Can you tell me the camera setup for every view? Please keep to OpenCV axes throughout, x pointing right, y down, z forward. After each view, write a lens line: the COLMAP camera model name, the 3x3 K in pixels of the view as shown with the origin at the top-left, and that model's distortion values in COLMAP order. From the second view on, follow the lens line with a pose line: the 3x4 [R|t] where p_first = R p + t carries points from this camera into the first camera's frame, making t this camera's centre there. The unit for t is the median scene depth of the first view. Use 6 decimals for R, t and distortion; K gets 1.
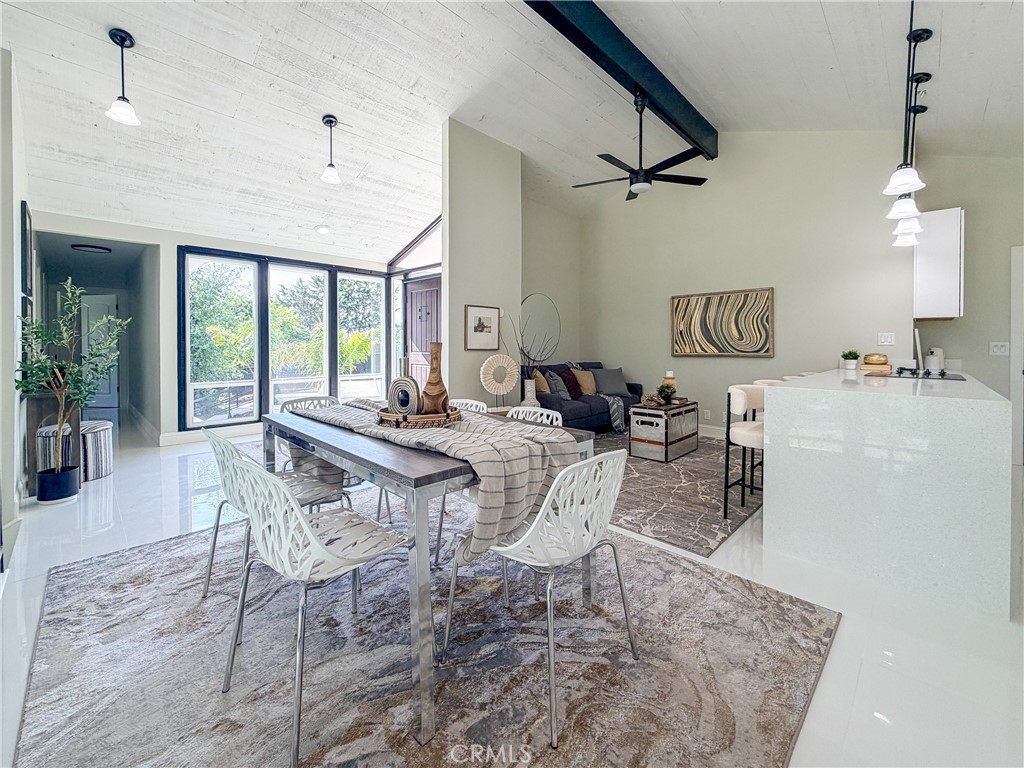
lens RADIAL K [[426.9, 0, 538.2], [0, 426.9, 346.0], [0, 0, 1]] dist [-0.001109, -0.000158]
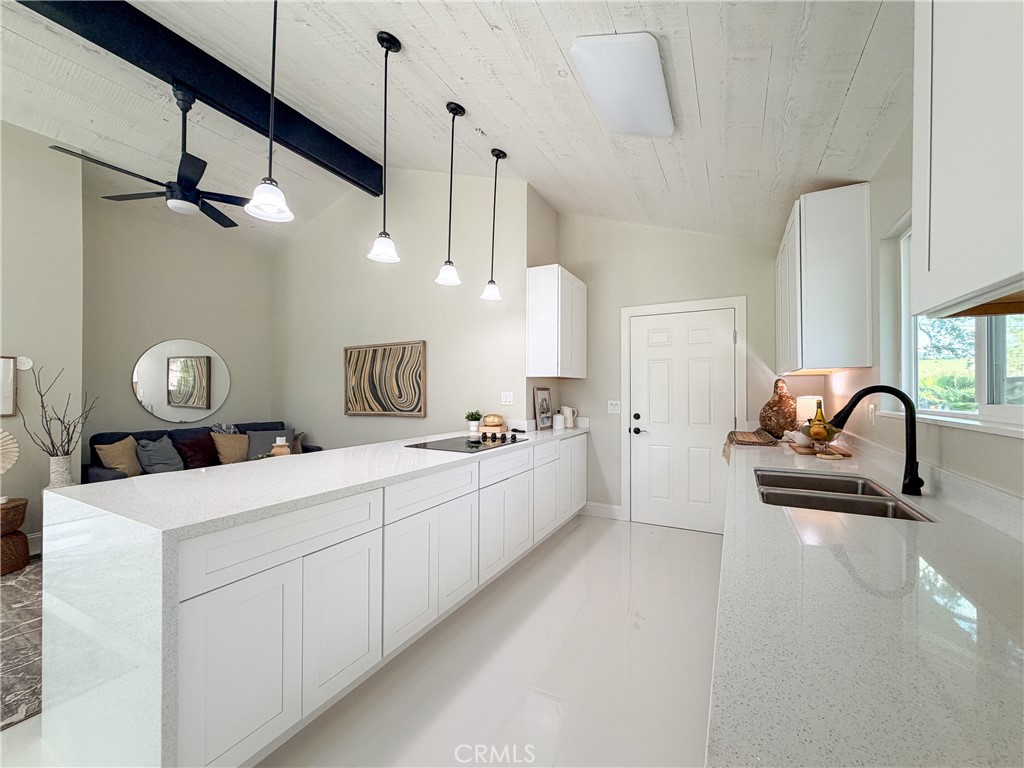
lens RADIAL K [[405.2, 0, 533.8], [0, 405.2, 388.2], [0, 0, 1]] dist [0.000969, 0.000094]
pose [[0.962436, -0.001362, 0.271504, 0.568135], [0.003807, 0.999957, -0.008478, -0.028572], [-0.271481, 0.009193, 0.962400, 0.103692]]
